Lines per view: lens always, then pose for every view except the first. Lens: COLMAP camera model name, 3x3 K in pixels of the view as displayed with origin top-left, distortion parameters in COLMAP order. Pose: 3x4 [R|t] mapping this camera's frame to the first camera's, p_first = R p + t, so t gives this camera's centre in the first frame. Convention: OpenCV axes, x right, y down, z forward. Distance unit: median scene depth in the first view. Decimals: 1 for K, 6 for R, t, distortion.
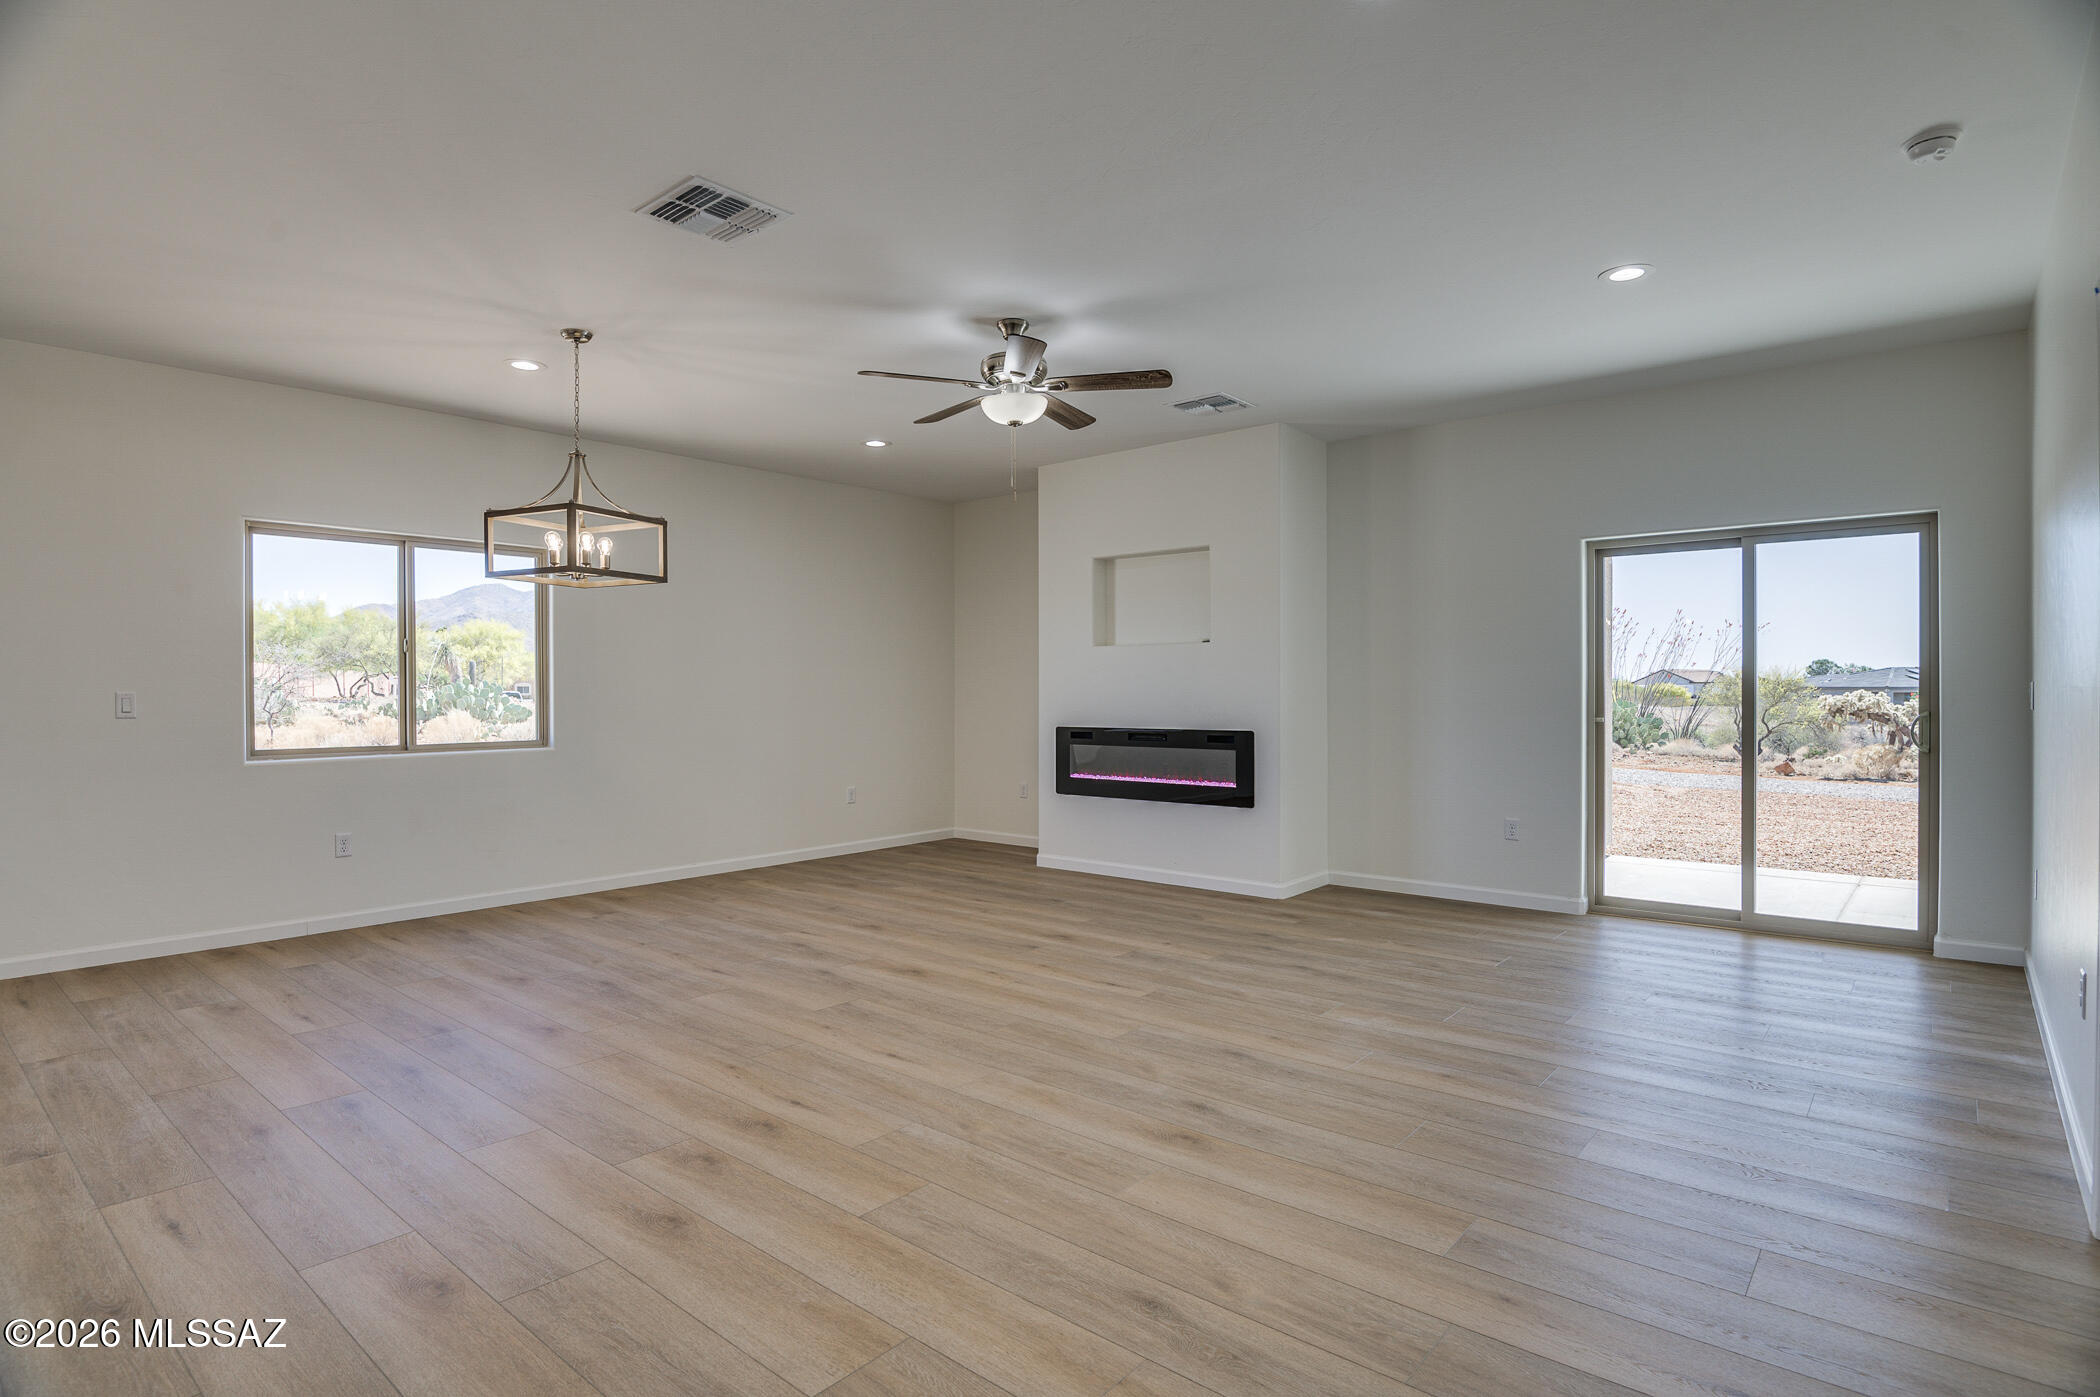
lens RADIAL K [[1062.8, 0, 1048.5], [0, 1062.8, 692.2], [0, 0, 1]] dist [-0.004563, -0.002544]
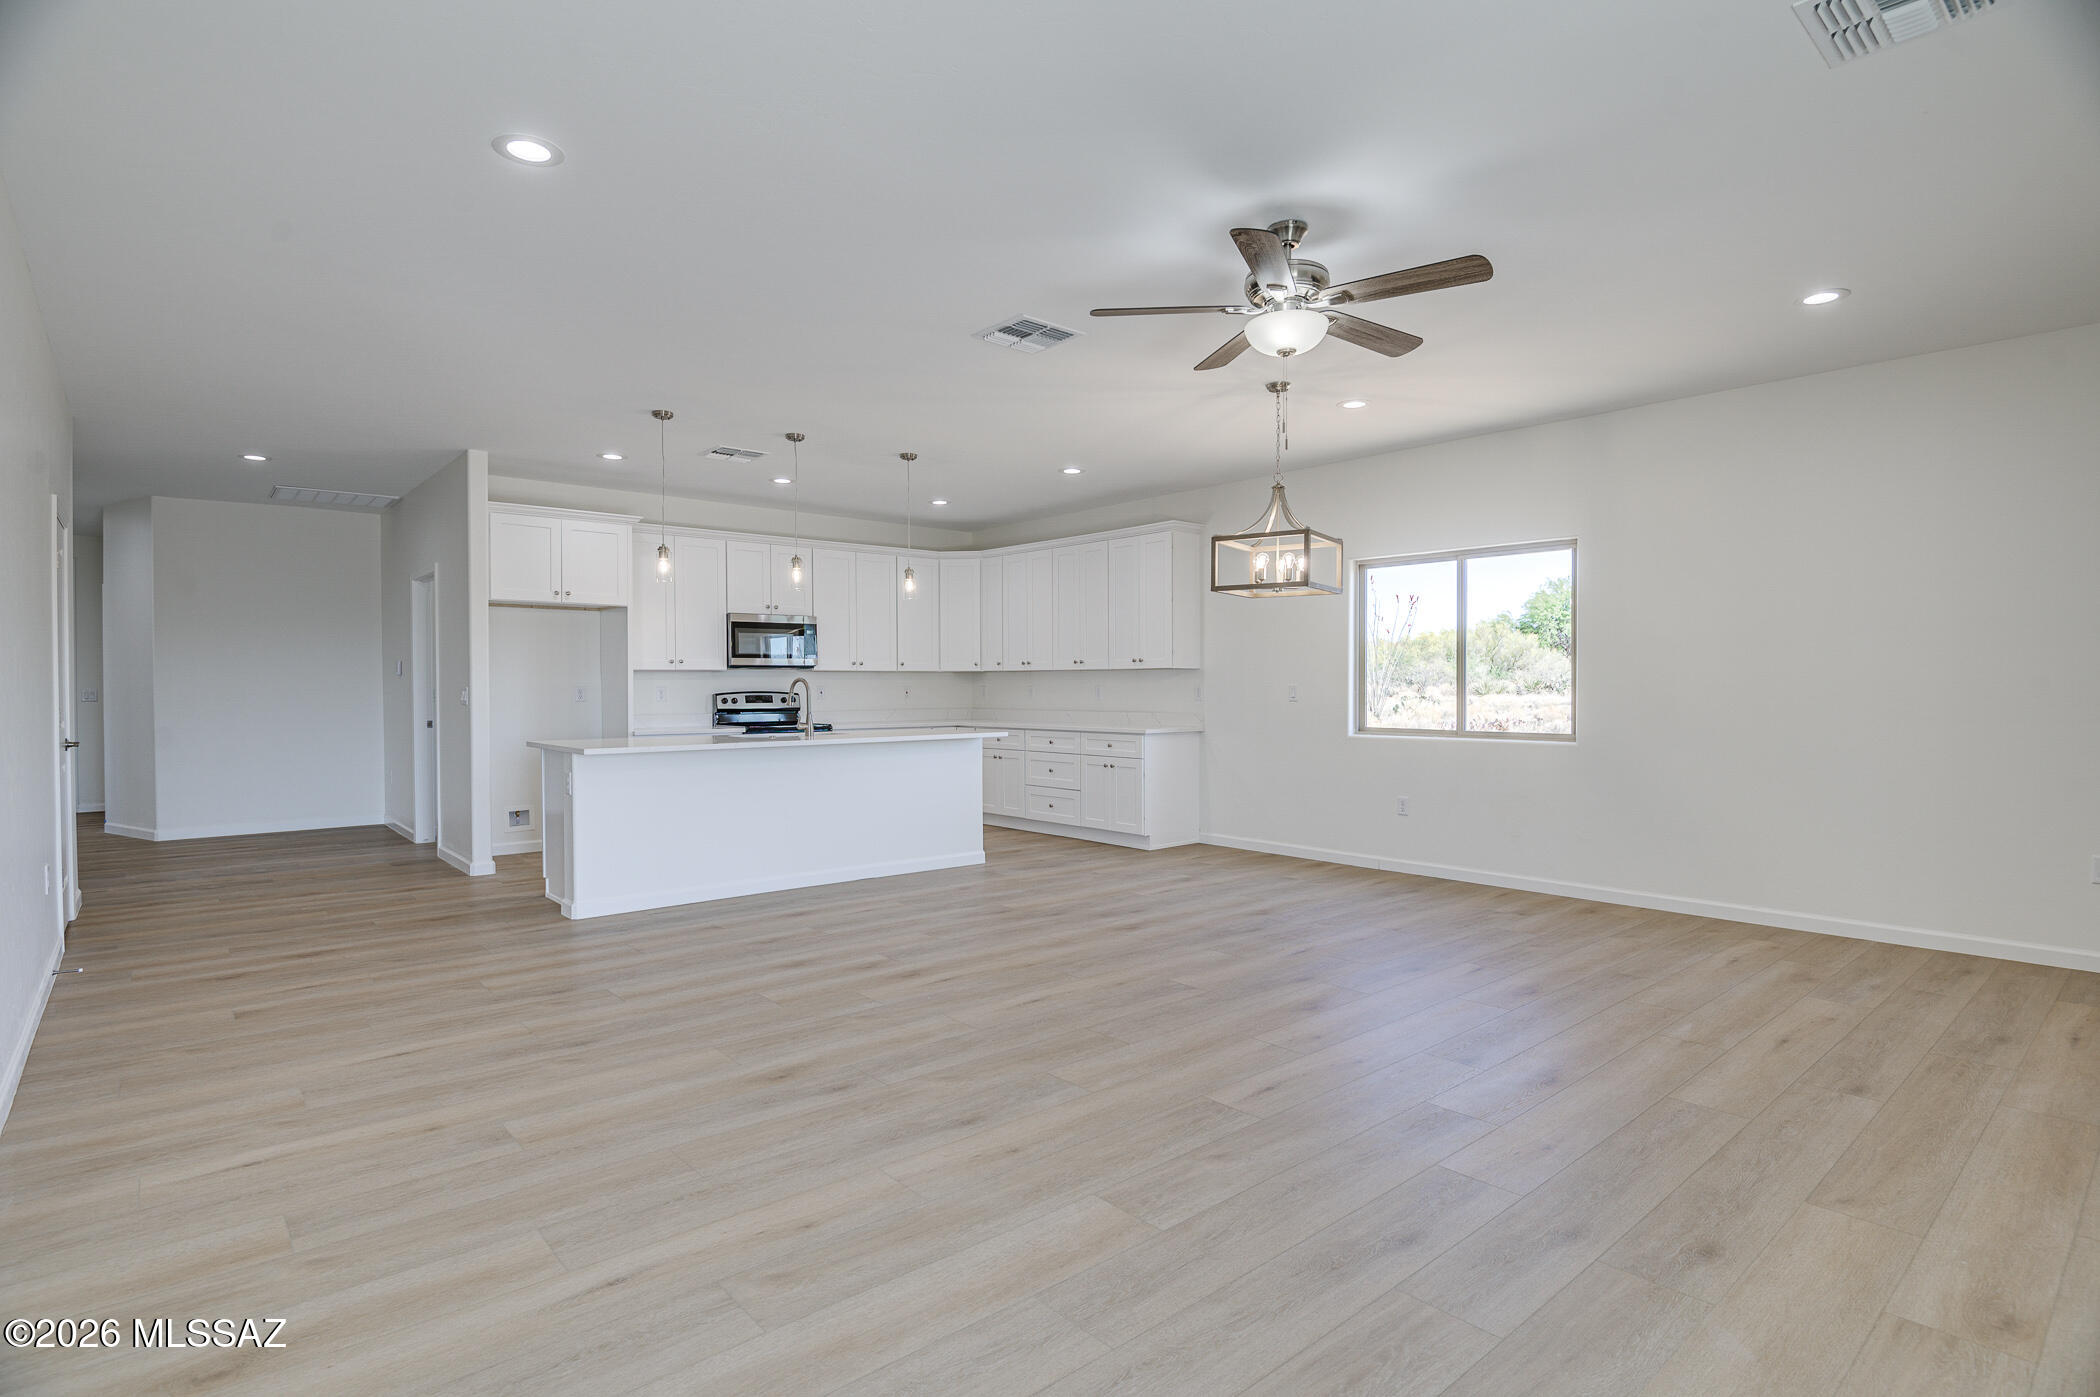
lens RADIAL K [[1062.8, 0, 1057.6], [0, 1062.8, 695.2], [0, 0, 1]] dist [-0.004563, -0.002544]
pose [[-0.149987, 0.012294, -0.988612, 0.745691], [-0.001211, 0.999920, 0.012618, -0.004440], [0.988687, 0.003089, -0.149960, 0.900470]]
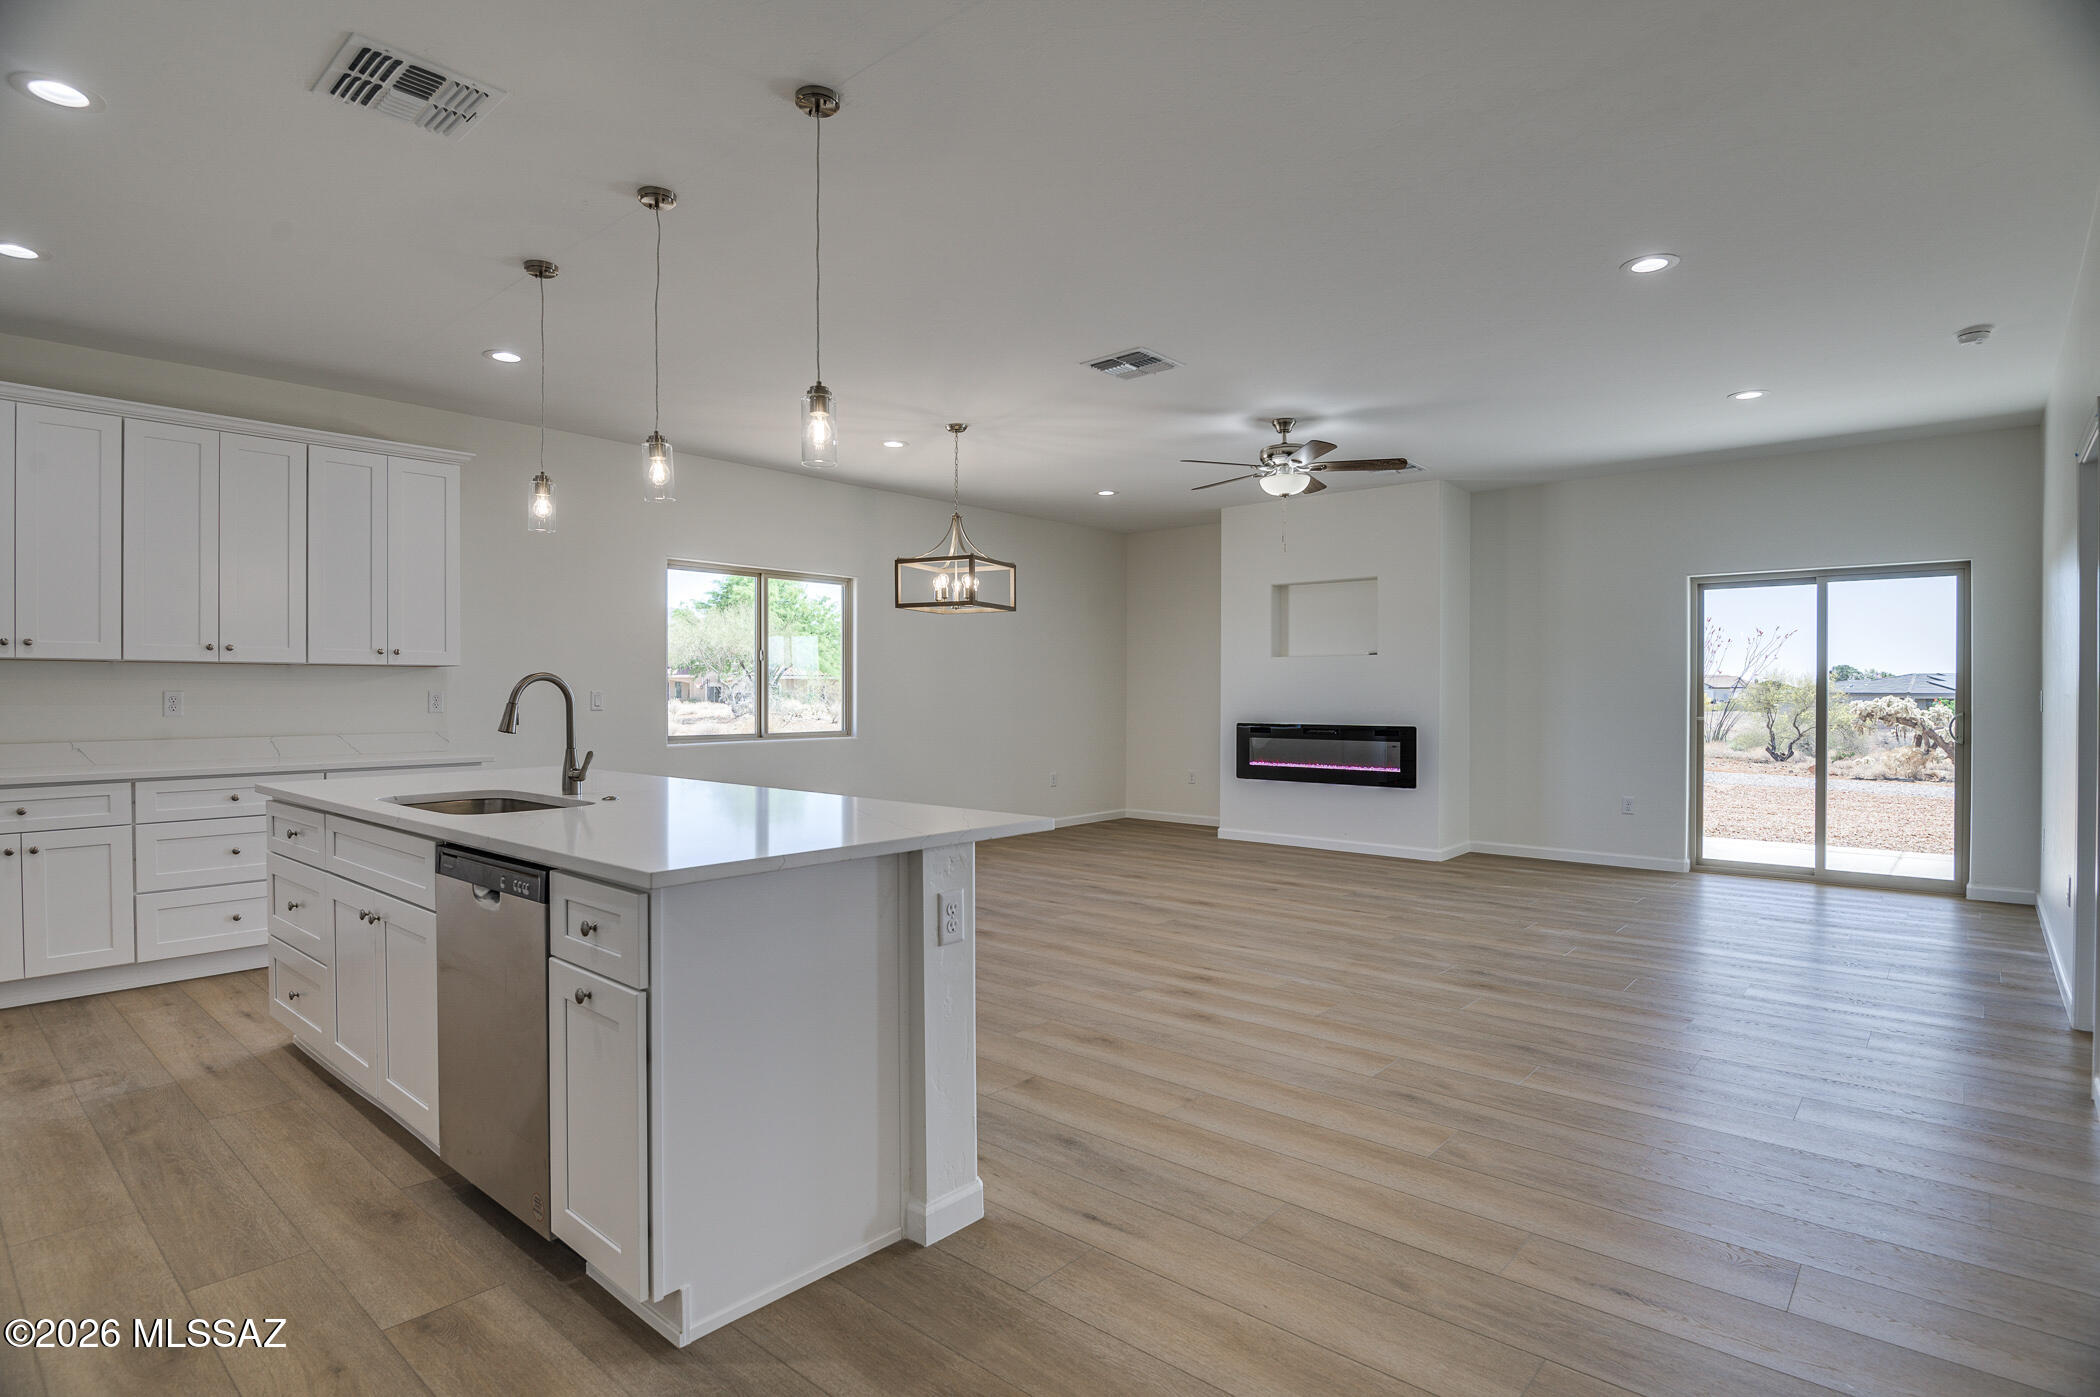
lens RADIAL K [[1062.8, 0, 1055.9], [0, 1062.8, 693.4], [0, 0, 1]] dist [-0.004563, -0.002544]
pose [[0.999958, 0.005259, -0.007458, -0.294375], [-0.005260, 0.999986, -0.000162, 0.000124], [0.007457, 0.000201, 0.999972, -0.331565]]
